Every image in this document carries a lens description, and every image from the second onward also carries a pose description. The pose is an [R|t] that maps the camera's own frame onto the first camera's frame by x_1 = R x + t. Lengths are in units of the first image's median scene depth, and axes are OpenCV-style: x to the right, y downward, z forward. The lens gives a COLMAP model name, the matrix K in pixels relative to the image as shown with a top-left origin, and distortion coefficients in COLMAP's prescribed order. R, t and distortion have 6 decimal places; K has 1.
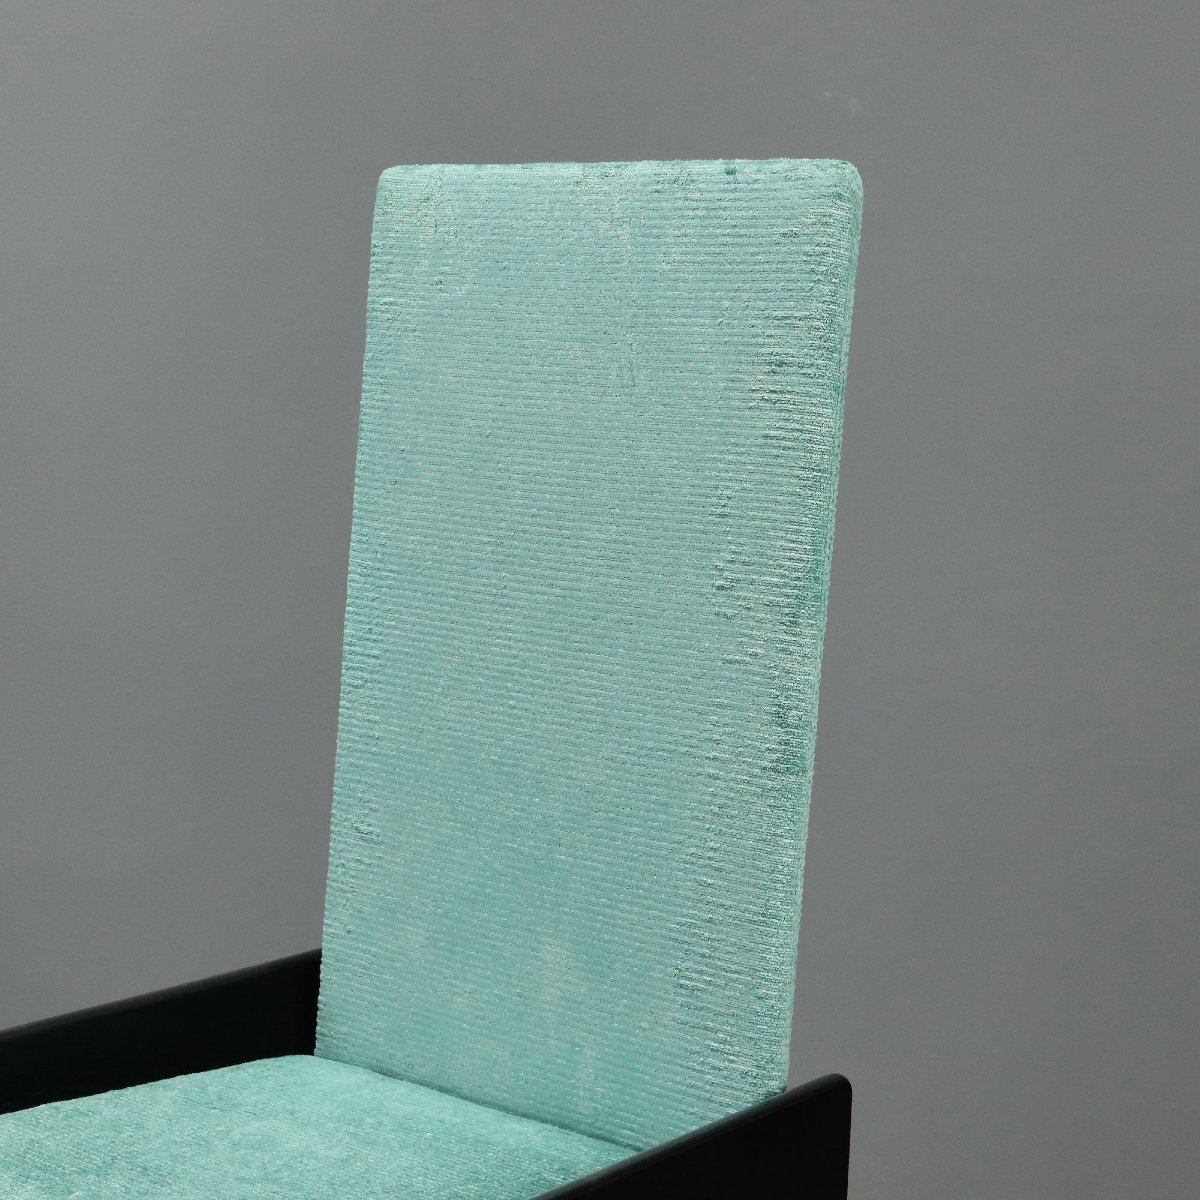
lens RADIAL K [[2391.7, 0, 602.8], [0, 2391.7, 597.8], [0, 0, 1]] dist [-0.019073, 0.000000]
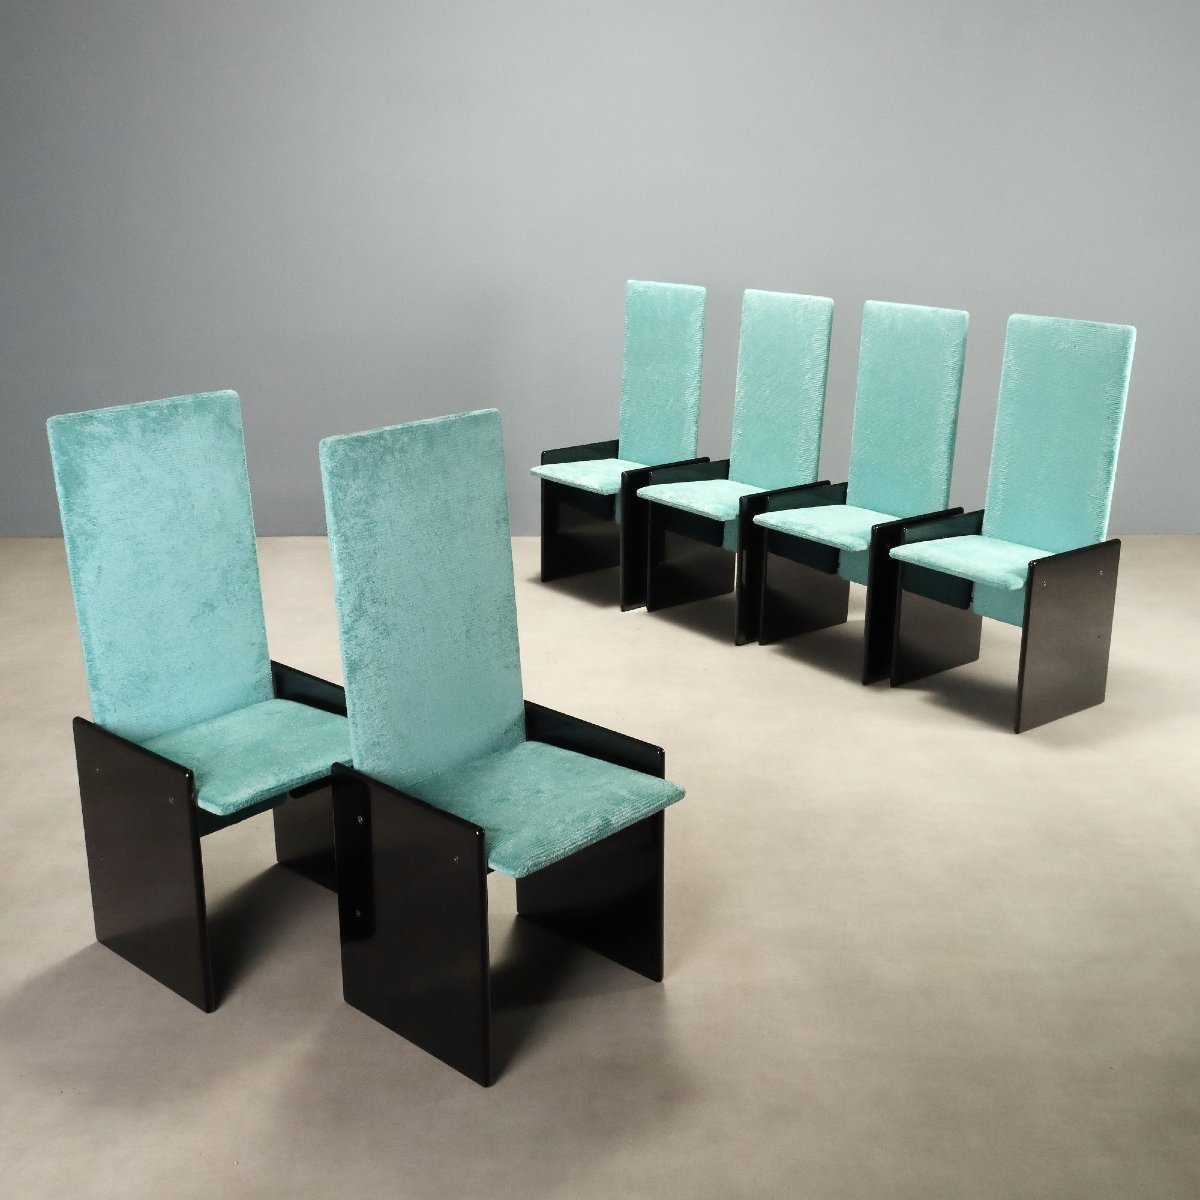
lens RADIAL K [[1456.5, 0, 599.1], [0, 1456.5, 598.1], [0, 0, 1]] dist [-0.039161, 0.000000]
pose [[0.968030, 0.038773, -0.247820, 0.394901], [0.005205, 0.984663, 0.174387, -0.092420], [0.250780, -0.170101, 0.952982, -2.062081]]
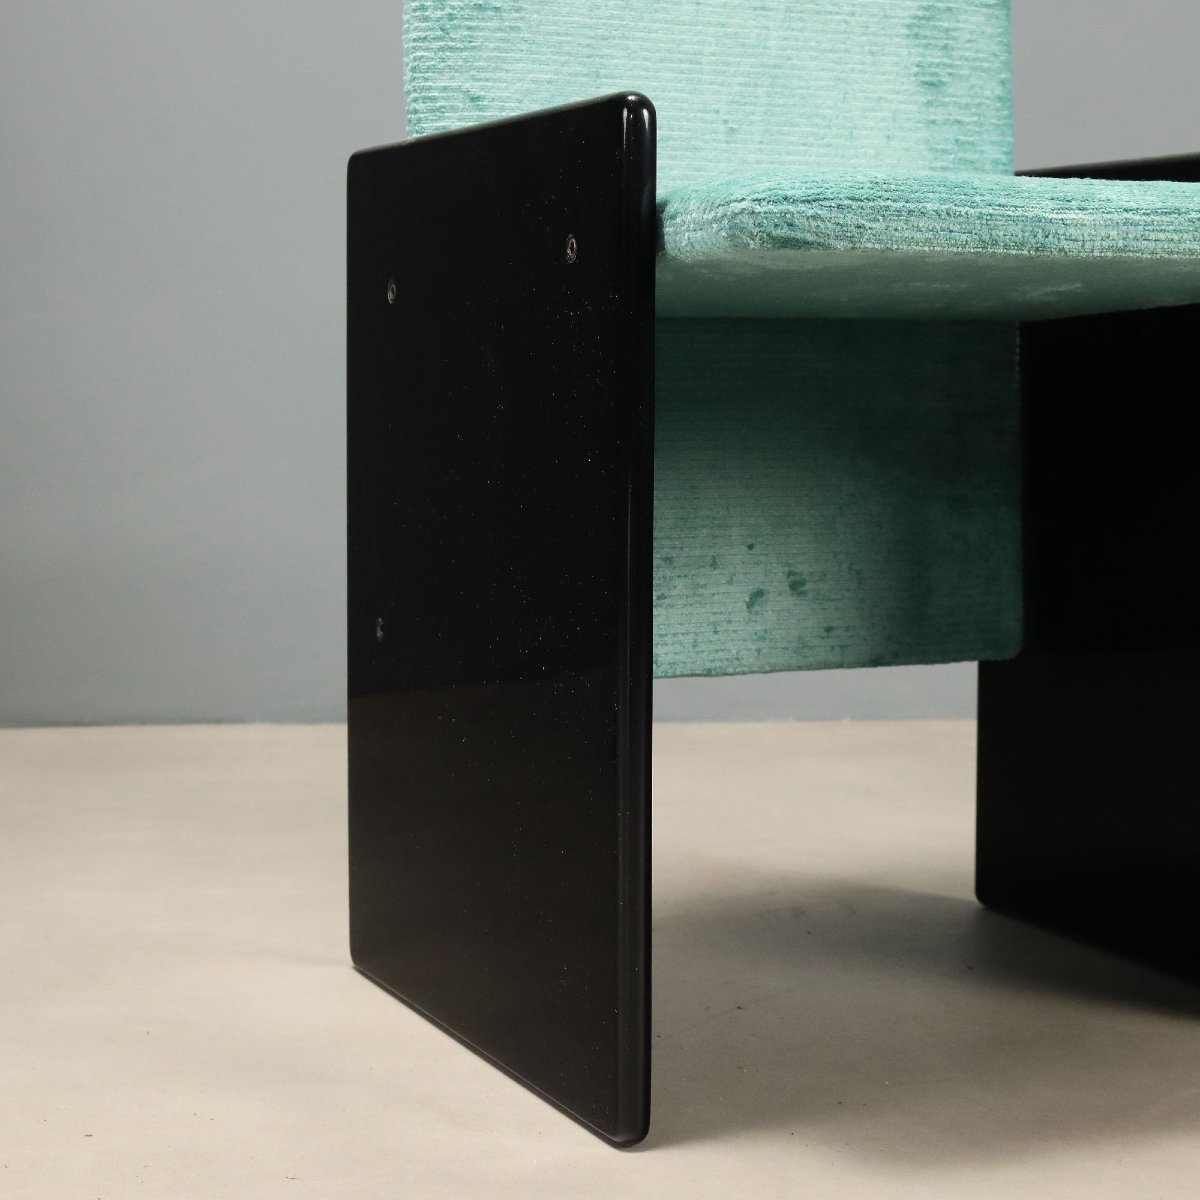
lens RADIAL K [[2564.1, 0, 599.7], [0, 2564.1, 599.8], [0, 0, 1]] dist [0.006526, 0.000000]
pose [[0.462450, -0.120561, 0.878410, -0.948110], [0.120026, 0.990105, 0.072702, 0.274880], [-0.878484, 0.071811, 0.472345, 0.639472]]
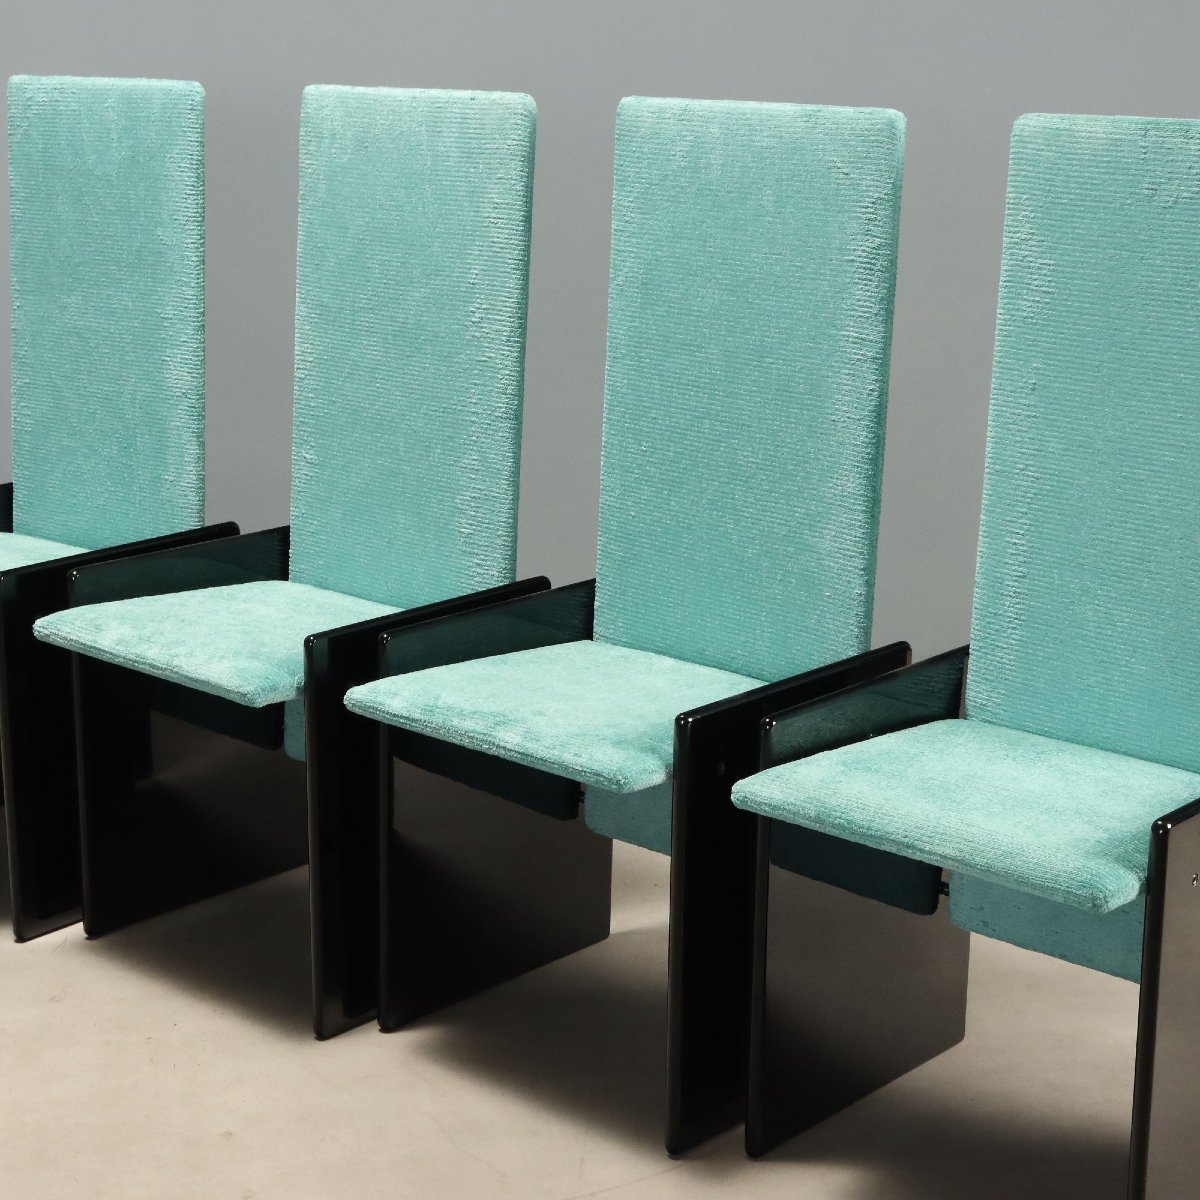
lens RADIAL K [[2364.0, 0, 598.7], [0, 2364.0, 603.3], [0, 0, 1]] dist [-0.006728, 0.000000]
pose [[0.997399, -0.015005, -0.070498, 0.271196], [0.024320, 0.990790, 0.133202, -0.029941], [0.067850, -0.134571, 0.988578, -0.859704]]
